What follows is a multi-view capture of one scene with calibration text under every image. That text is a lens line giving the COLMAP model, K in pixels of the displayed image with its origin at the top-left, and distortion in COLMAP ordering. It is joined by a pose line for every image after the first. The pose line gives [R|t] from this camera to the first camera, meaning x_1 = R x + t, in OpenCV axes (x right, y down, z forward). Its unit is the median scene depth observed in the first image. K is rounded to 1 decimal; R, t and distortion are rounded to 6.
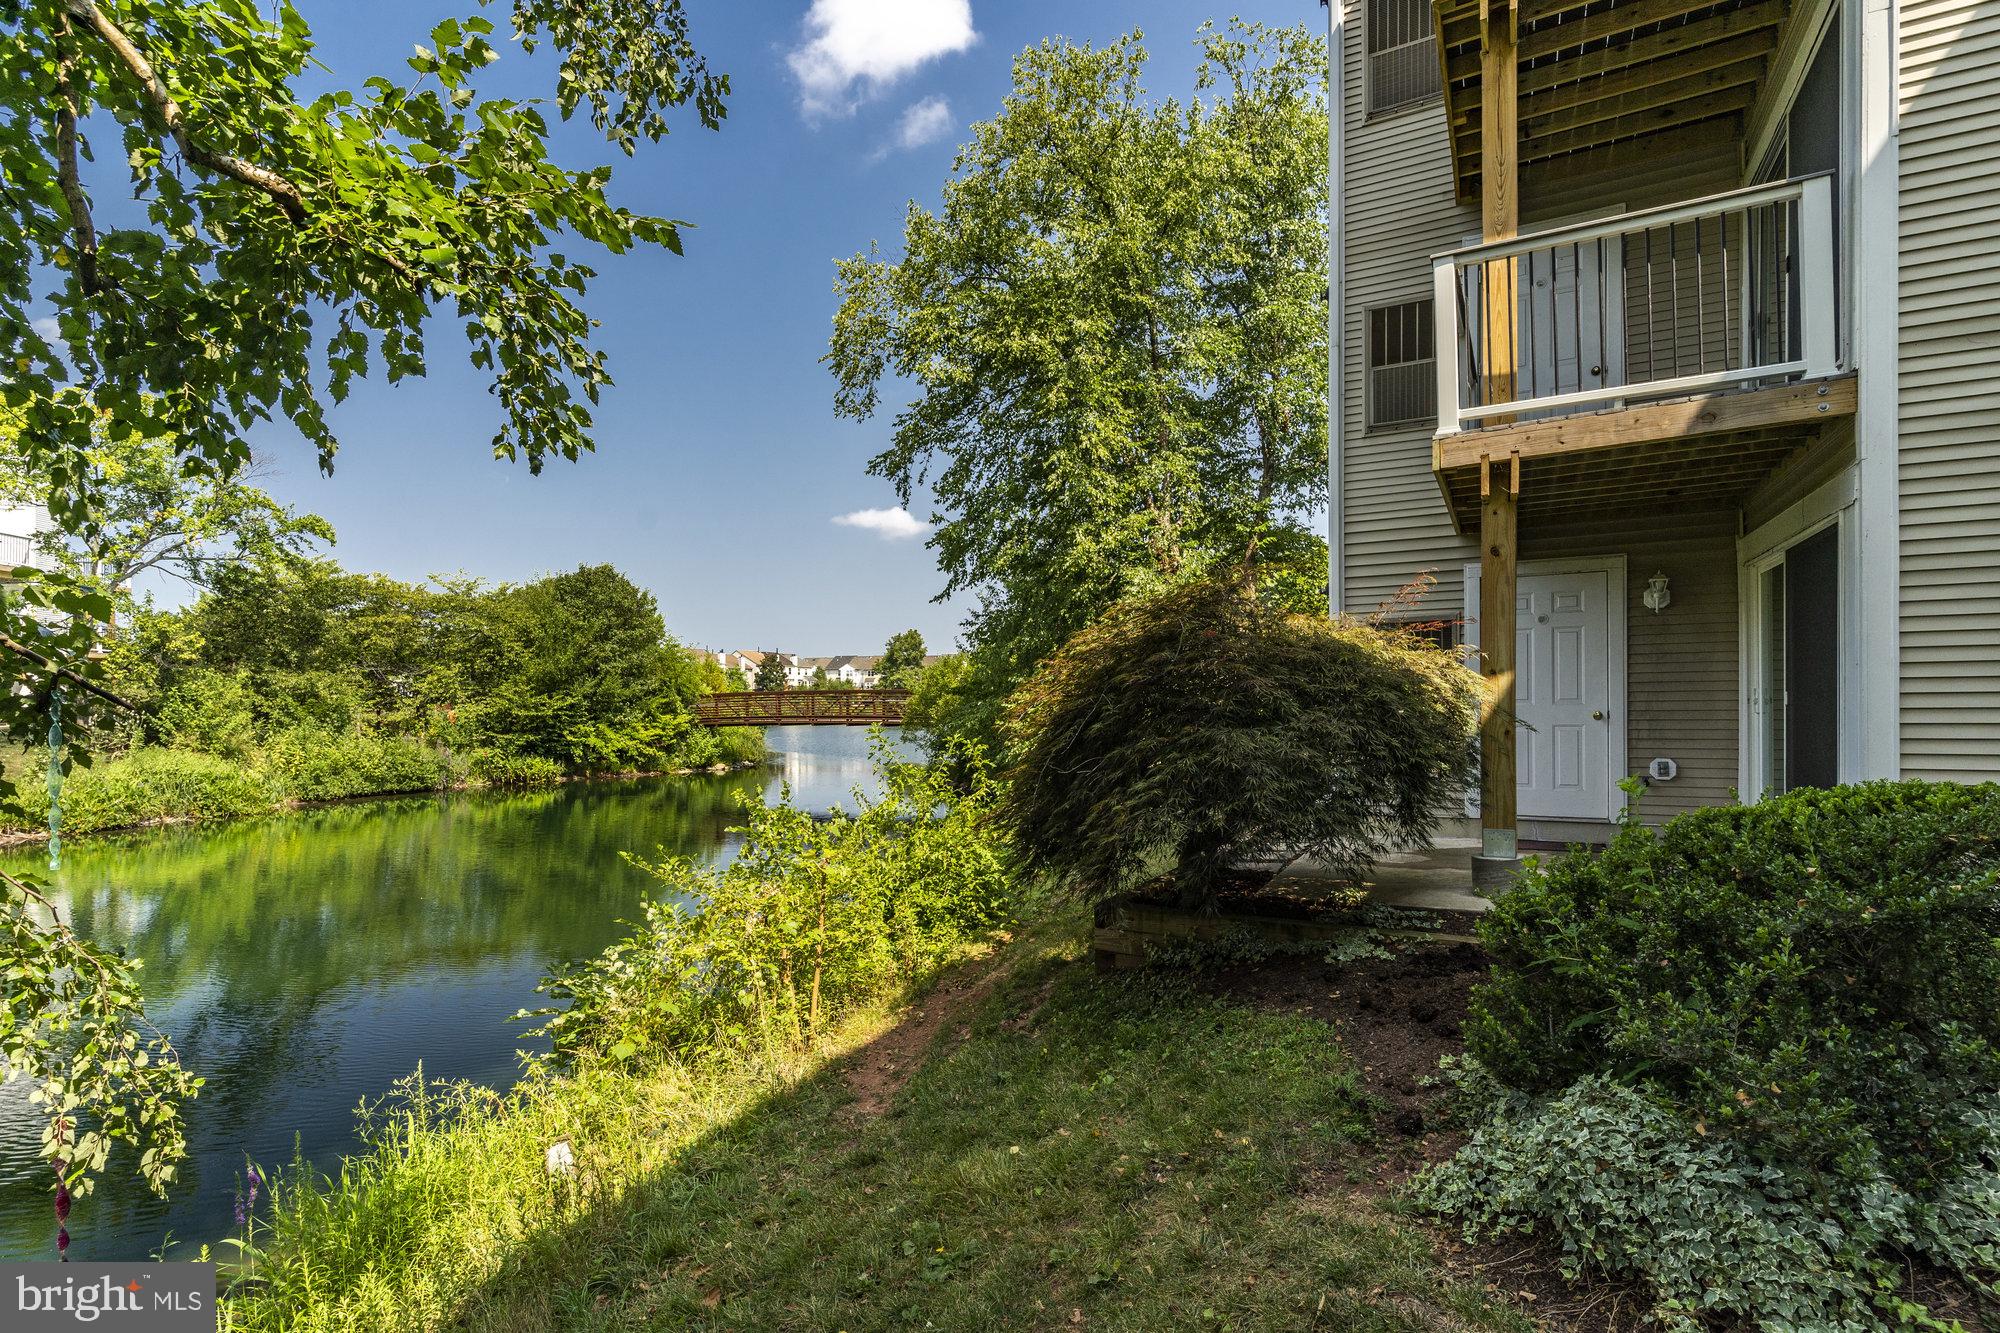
lens RADIAL K [[976.8, 0, 933.3], [0, 976.8, 736.6], [0, 0, 1]] dist [0.000849, -0.001413]
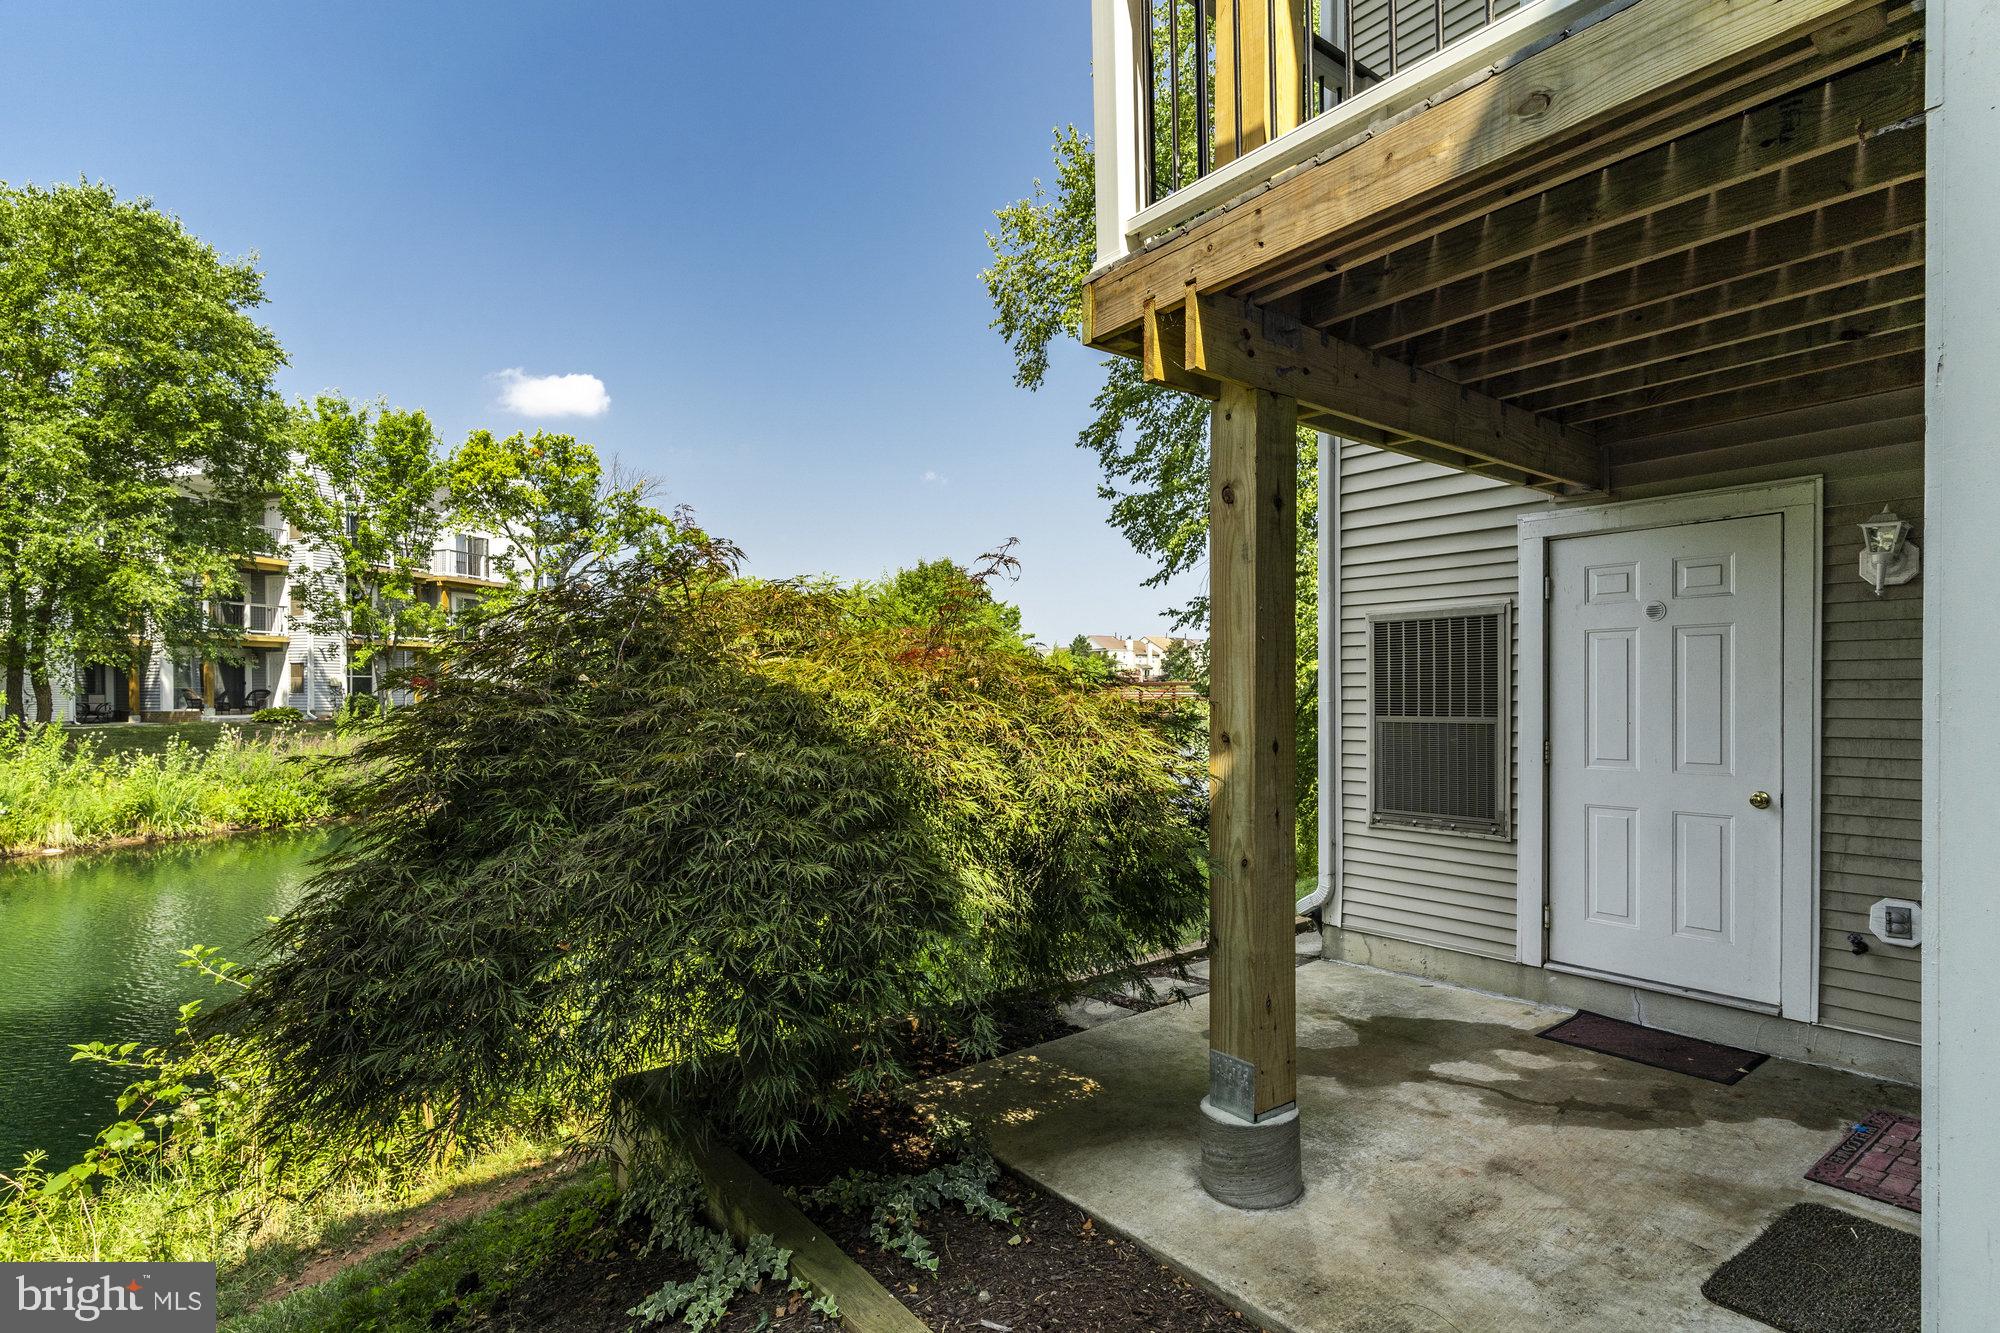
lens RADIAL K [[976.8, 0, 963.3], [0, 976.8, 725.7], [0, 0, 1]] dist [0.000849, -0.001413]
pose [[0.926866, 0.017923, -0.374964, 0.204673], [-0.016671, 0.999839, 0.006584, -0.023749], [0.375022, 0.000149, 0.927016, 0.158209]]
